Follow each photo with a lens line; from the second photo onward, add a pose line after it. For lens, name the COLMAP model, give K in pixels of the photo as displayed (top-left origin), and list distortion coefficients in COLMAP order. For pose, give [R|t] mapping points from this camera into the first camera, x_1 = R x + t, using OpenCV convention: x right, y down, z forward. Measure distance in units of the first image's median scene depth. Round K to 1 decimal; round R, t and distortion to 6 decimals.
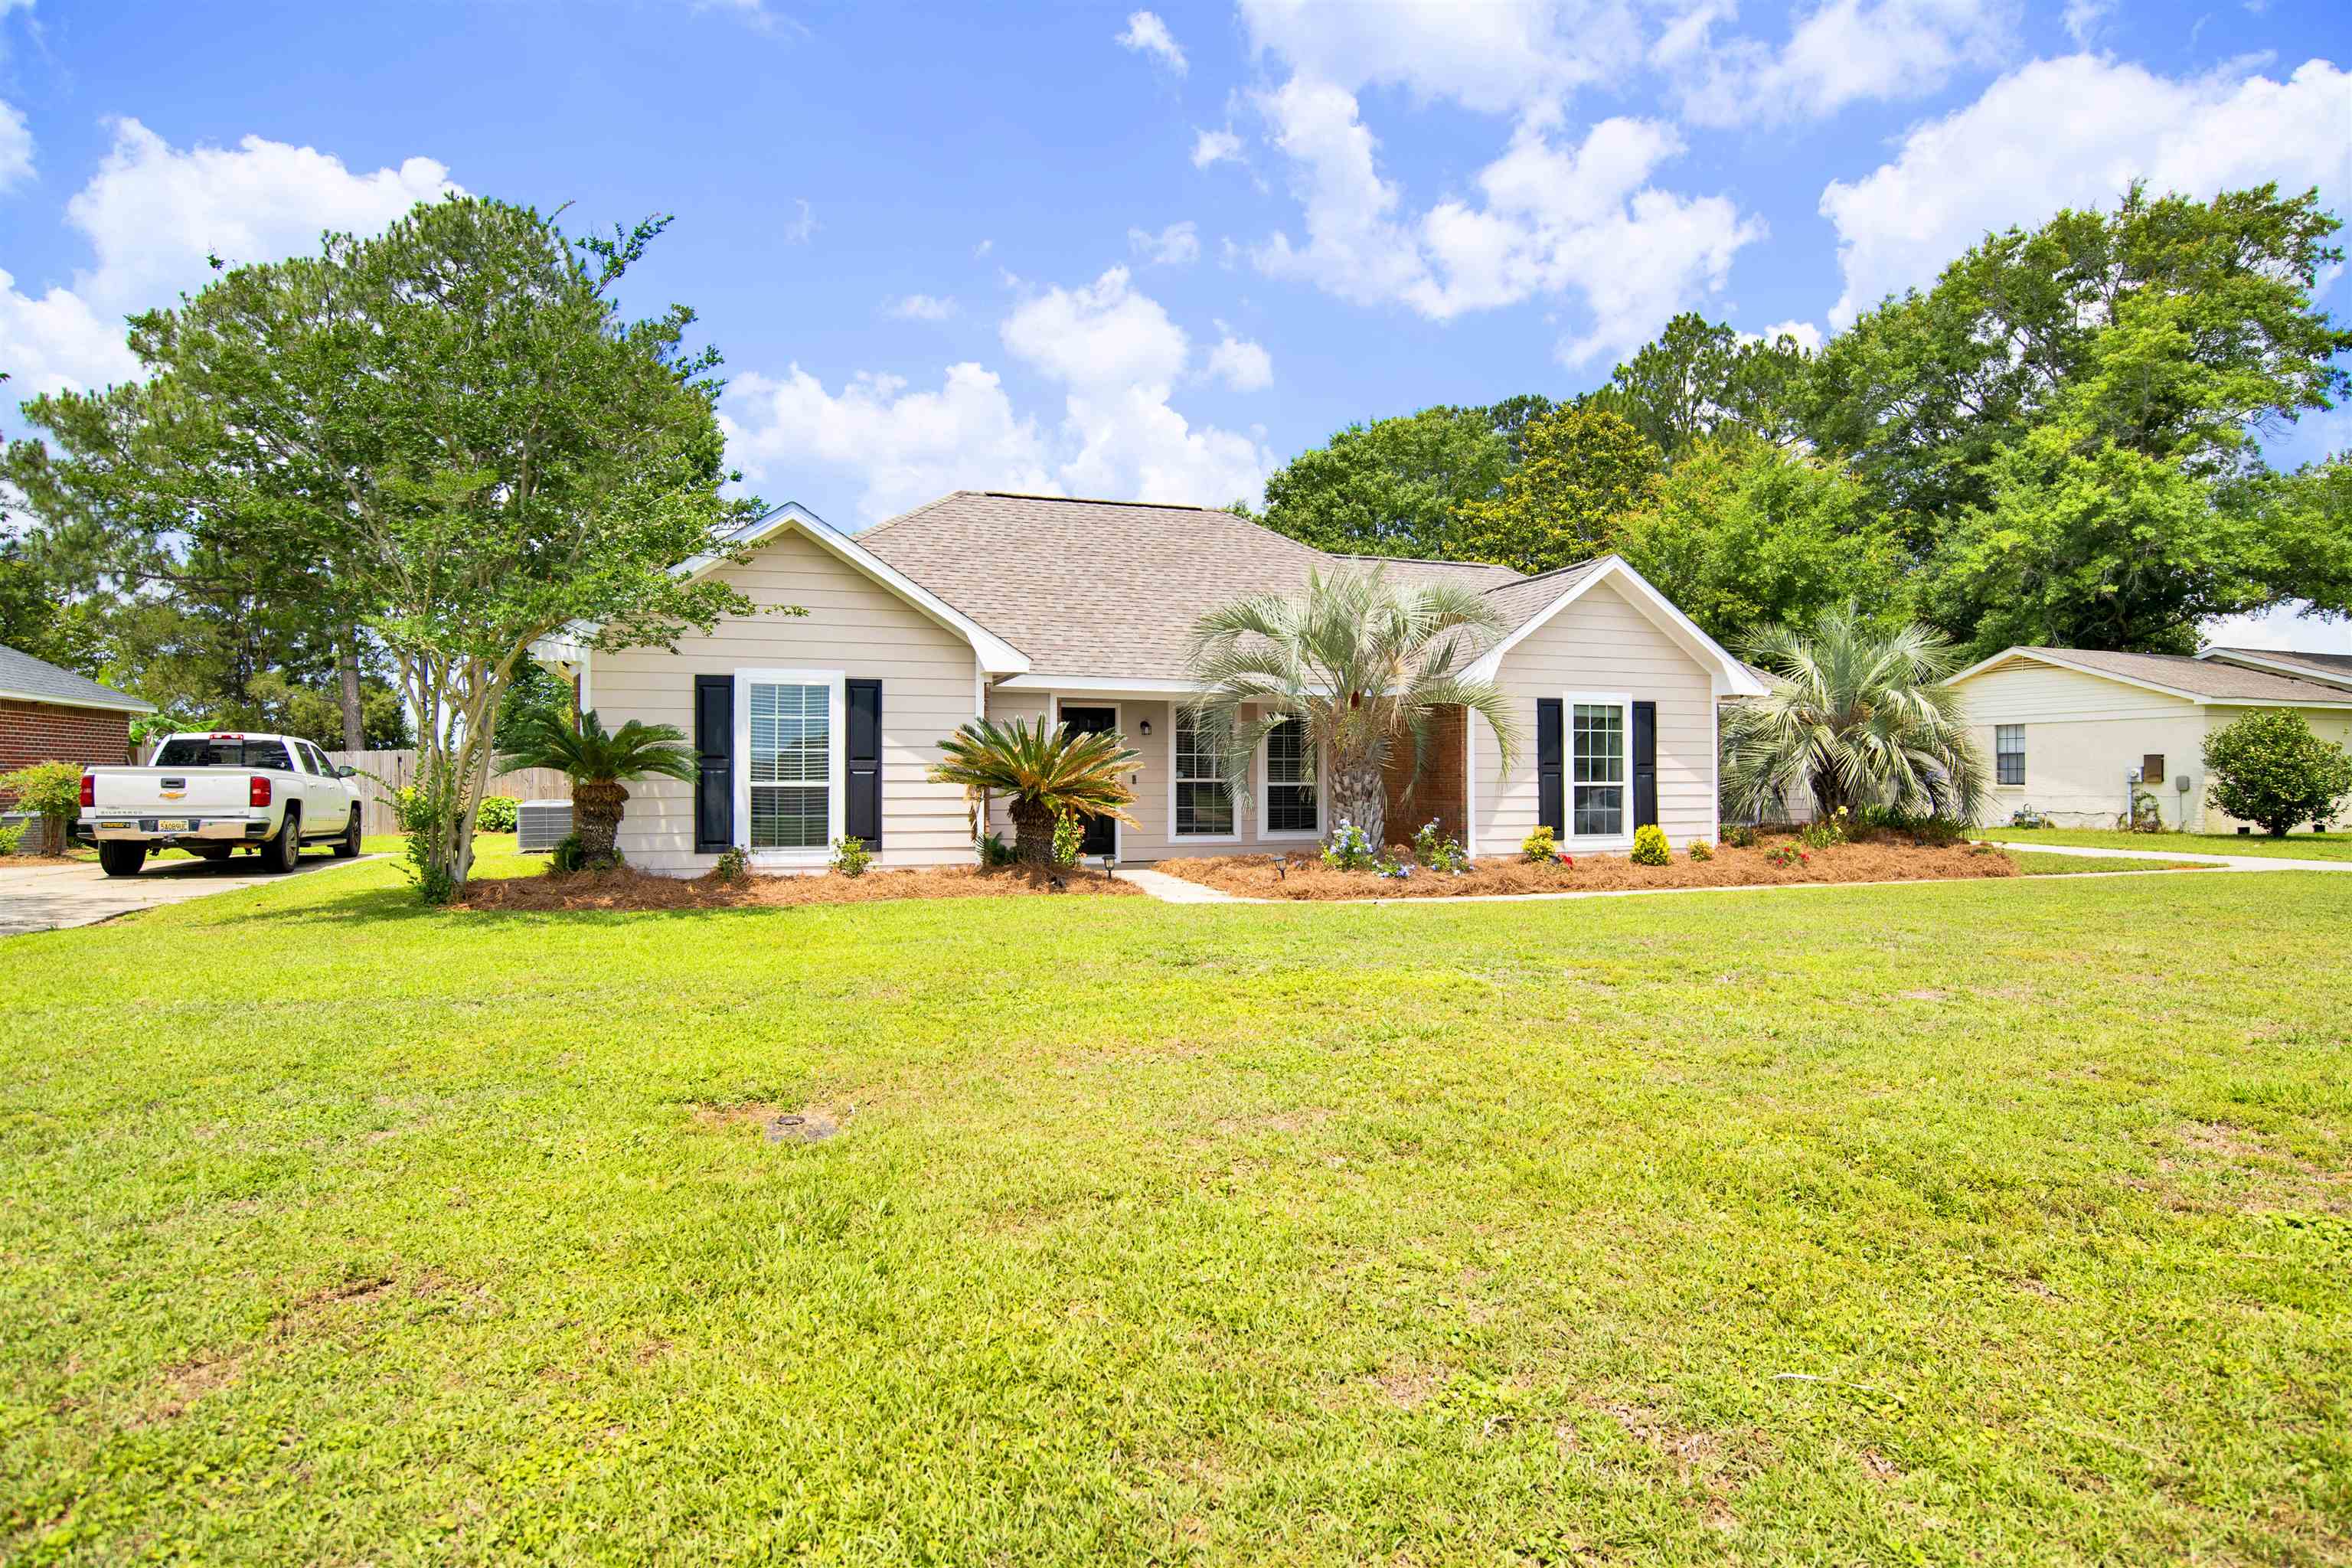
lens RADIAL K [[1197.9, 0, 1176.0], [0, 1197.9, 784.0], [0, 0, 1]] dist [-0.062866, 0.017318]
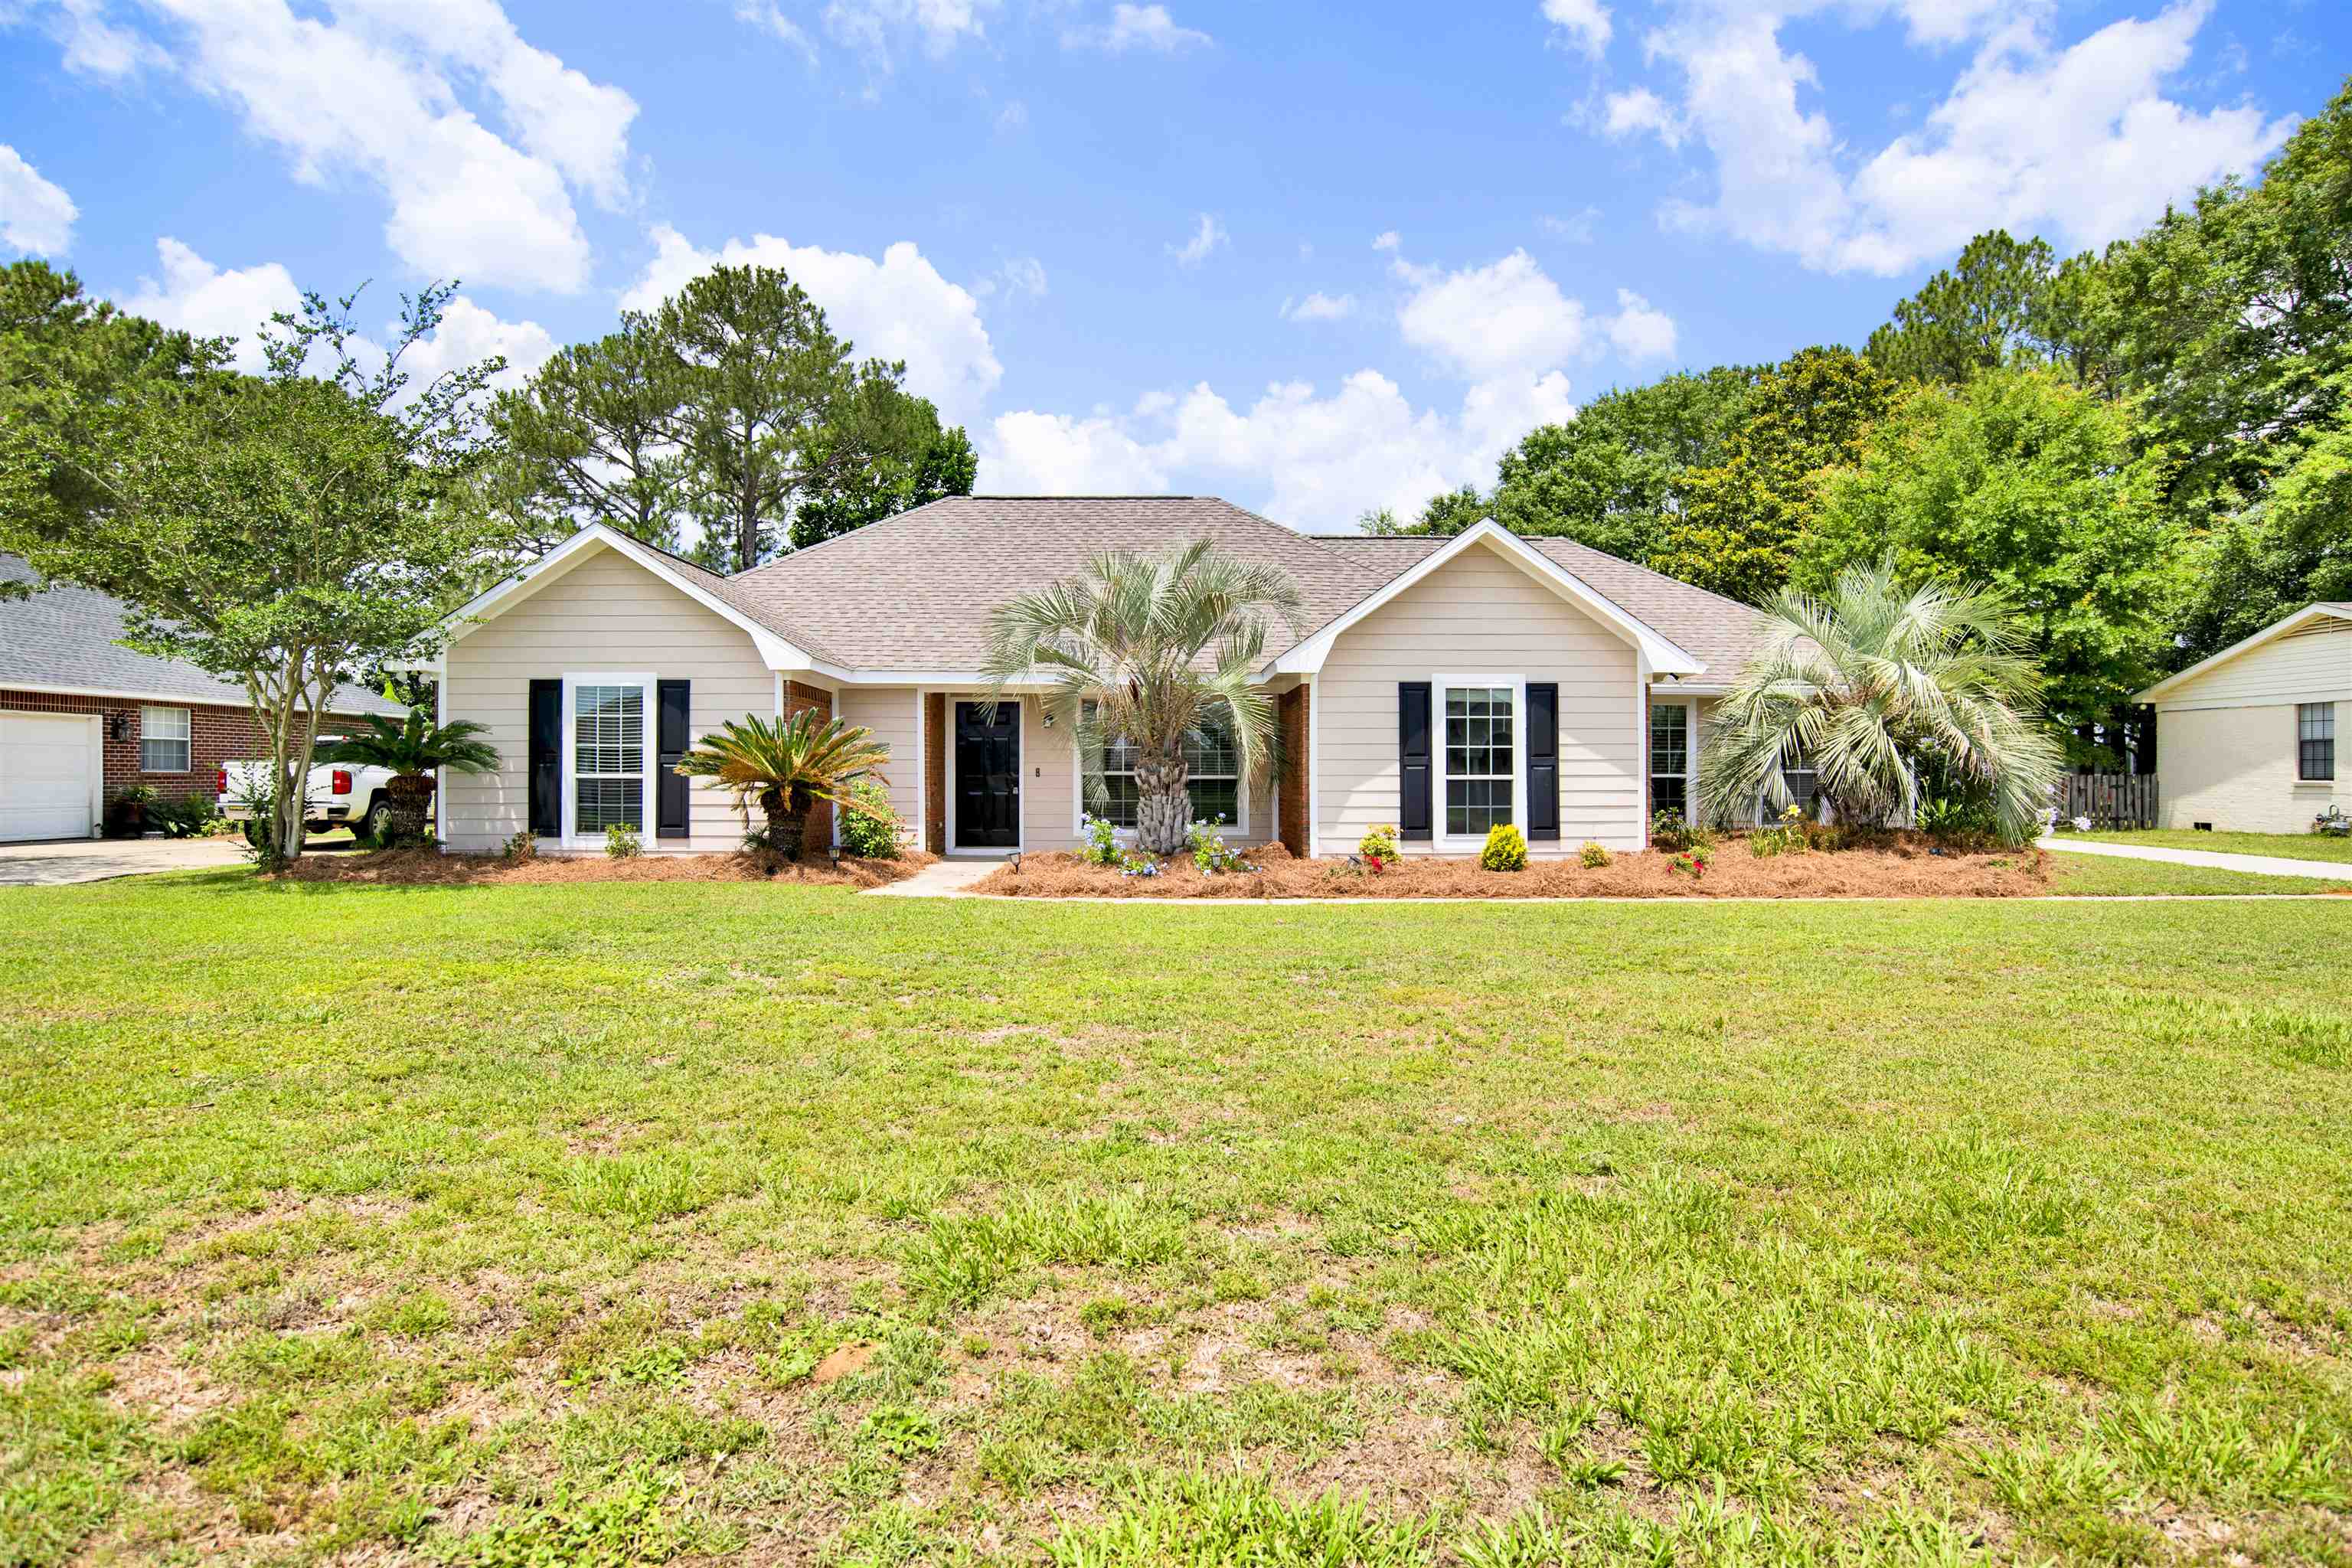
lens RADIAL K [[1175.8, 0, 1176.0], [0, 1175.8, 784.0], [0, 0, 1]] dist [-0.062882, 0.016651]
pose [[0.953752, 0.003069, -0.300578, 0.401907], [-0.001626, 0.999986, 0.005049, 0.000843], [0.300589, -0.004327, 0.953744, 0.101730]]
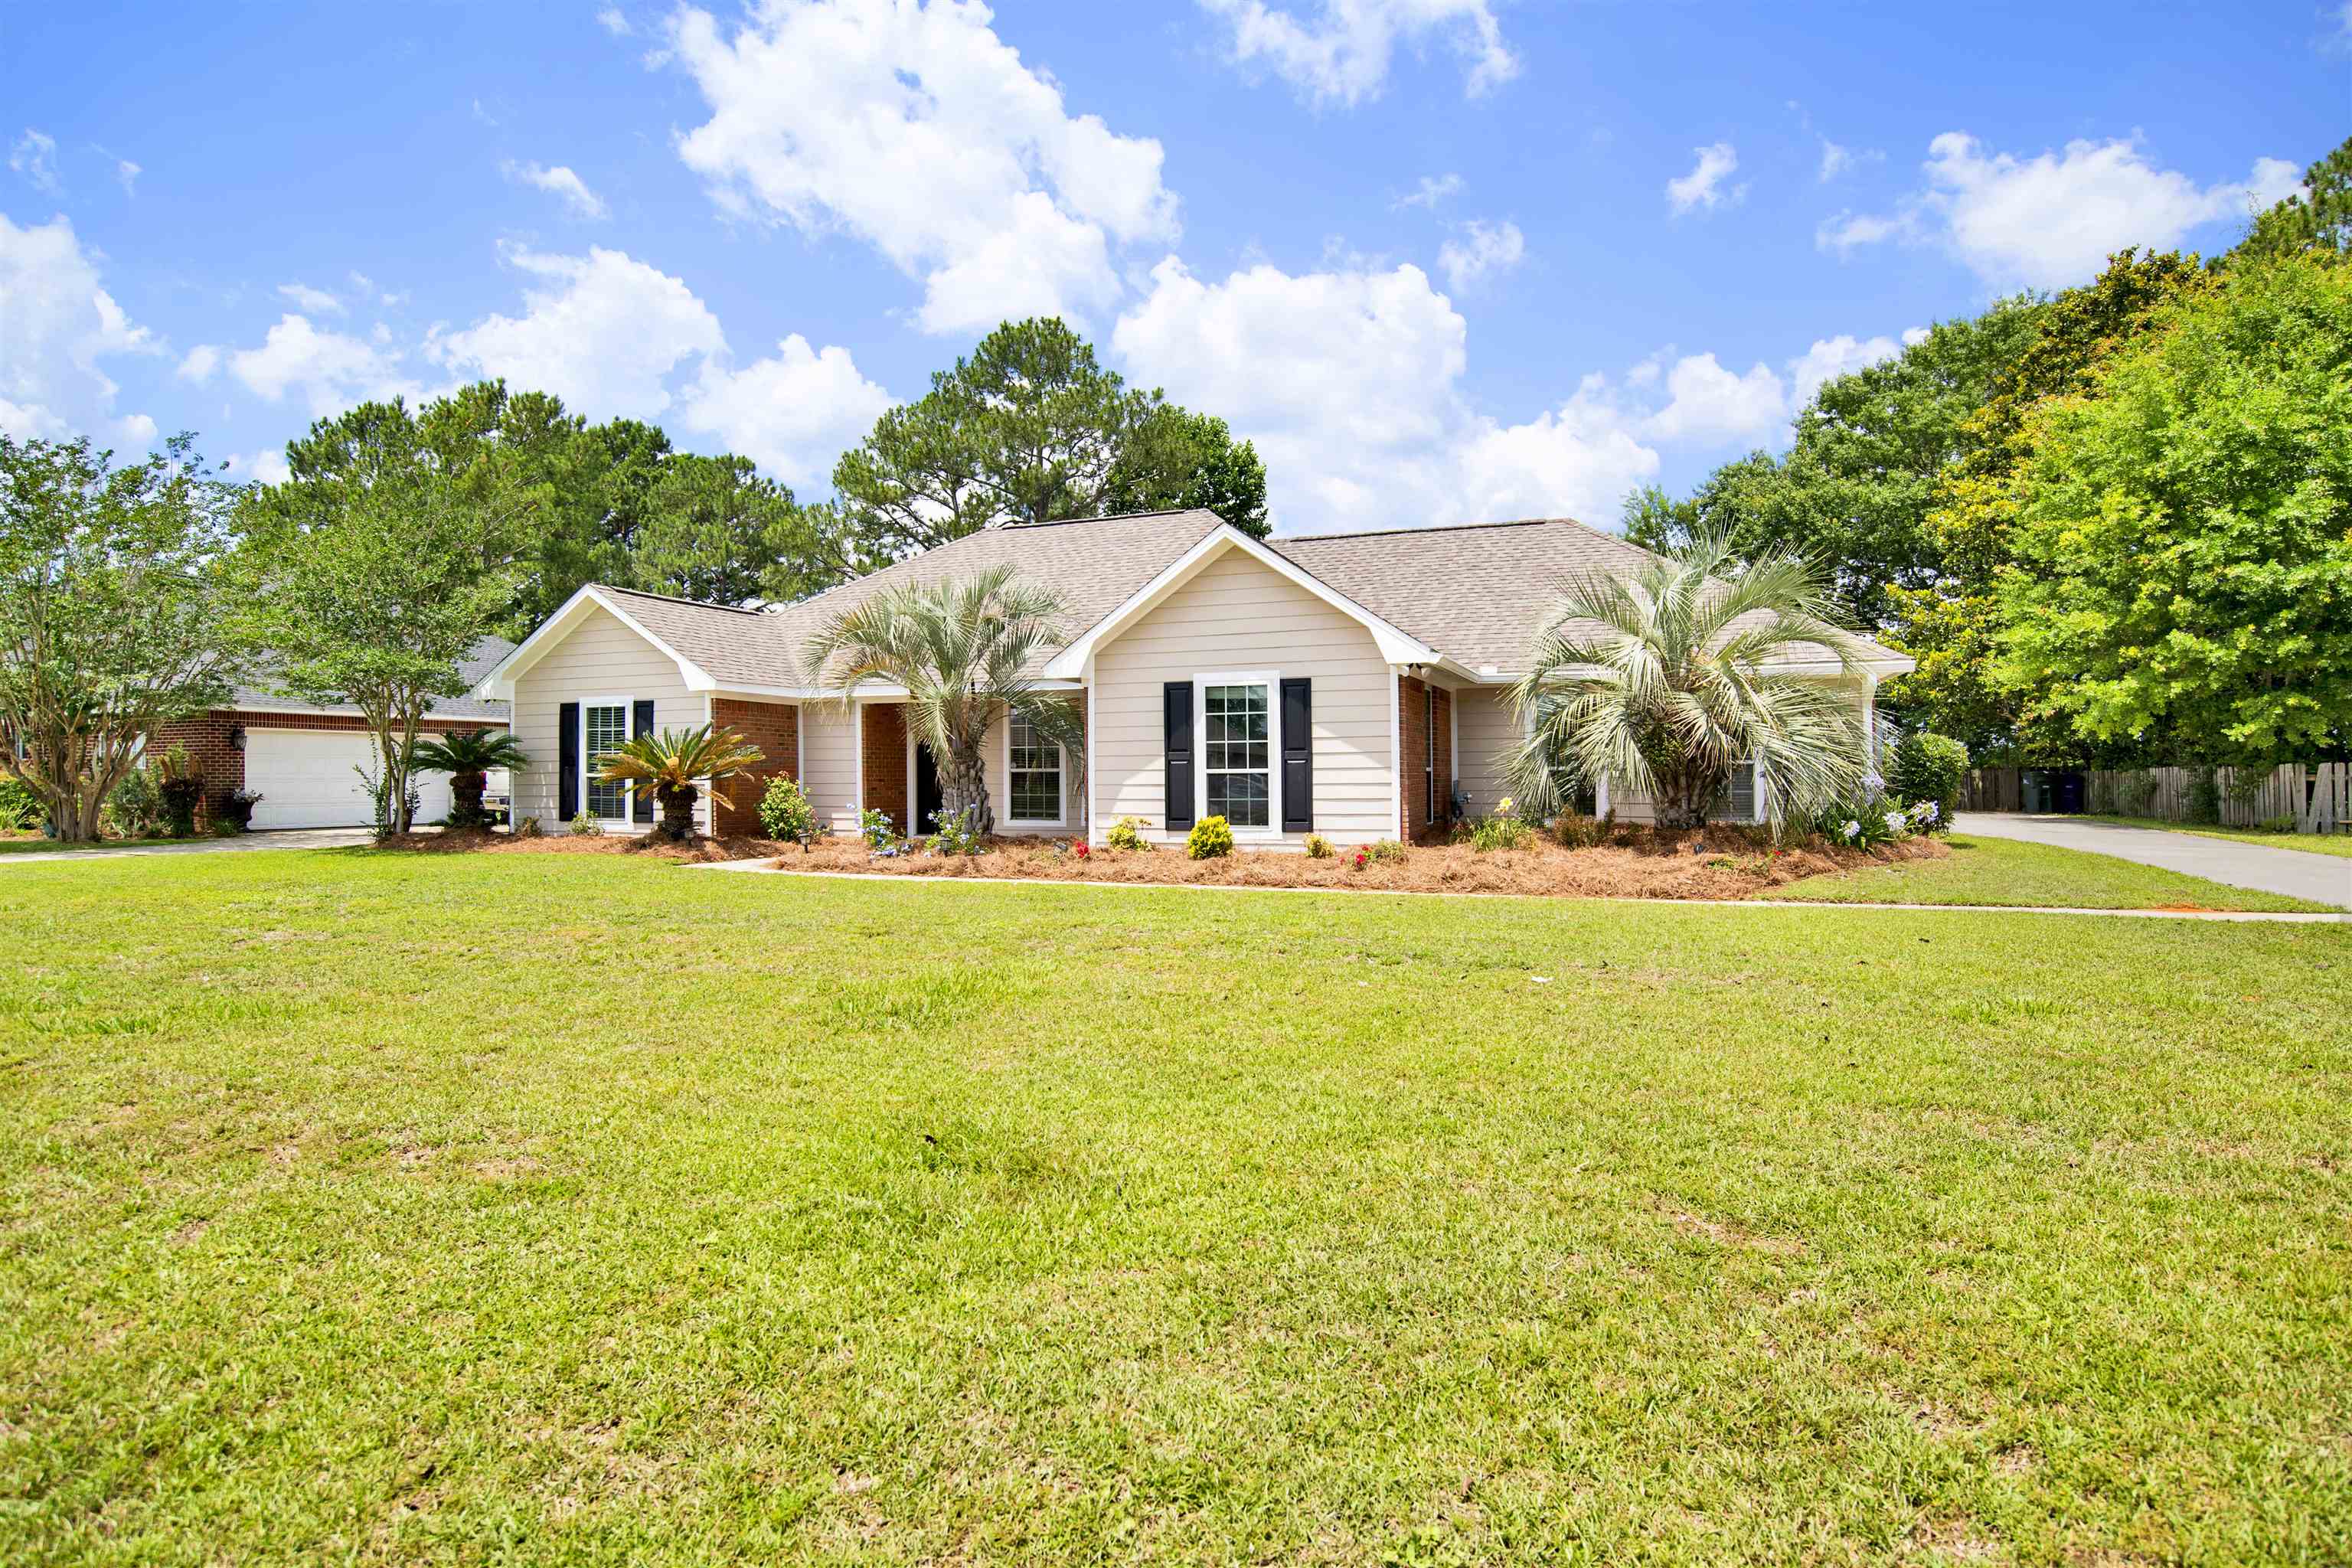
lens RADIAL K [[1175.8, 0, 1176.0], [0, 1175.8, 784.0], [0, 0, 1]] dist [-0.062882, 0.016651]
pose [[0.781272, -0.000492, -0.624191, 0.887850], [0.003700, 0.999986, 0.003844, 0.006249], [0.624180, -0.005313, 0.781262, 0.257291]]
